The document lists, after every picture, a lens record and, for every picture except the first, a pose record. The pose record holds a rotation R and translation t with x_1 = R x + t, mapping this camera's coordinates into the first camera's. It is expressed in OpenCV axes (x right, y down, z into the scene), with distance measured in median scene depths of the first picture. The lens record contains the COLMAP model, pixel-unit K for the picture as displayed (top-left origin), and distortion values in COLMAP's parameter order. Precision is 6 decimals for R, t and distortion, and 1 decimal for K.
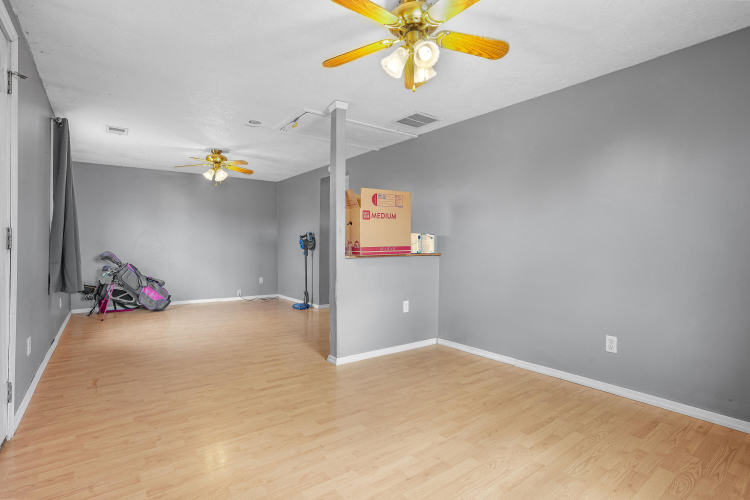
lens RADIAL K [[374.3, 0, 372.5], [0, 374.3, 248.4], [0, 0, 1]] dist [-0.036663, 0.017018]
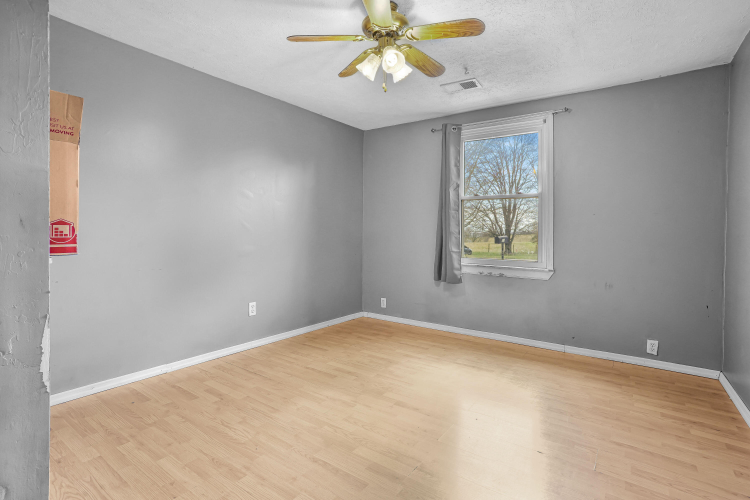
lens RADIAL K [[374.3, 0, 373.2], [0, 374.3, 231.7], [0, 0, 1]] dist [-0.036663, 0.017018]
pose [[-0.305012, -0.010520, 0.952290, -0.536551], [-0.010938, 0.999912, 0.007543, -0.013888], [-0.952286, -0.008116, -0.305100, 0.787627]]
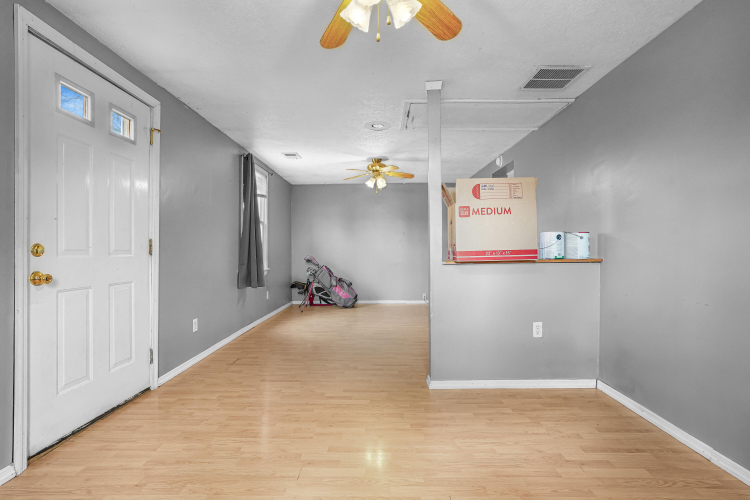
lens RADIAL K [[374.3, 0, 371.5], [0, 374.3, 247.3], [0, 0, 1]] dist [-0.036663, 0.017018]
pose [[0.790512, -0.011262, -0.612343, 0.316128], [0.003813, 0.999902, -0.013468, -0.001271], [0.612434, 0.008312, 0.790478, 0.231843]]
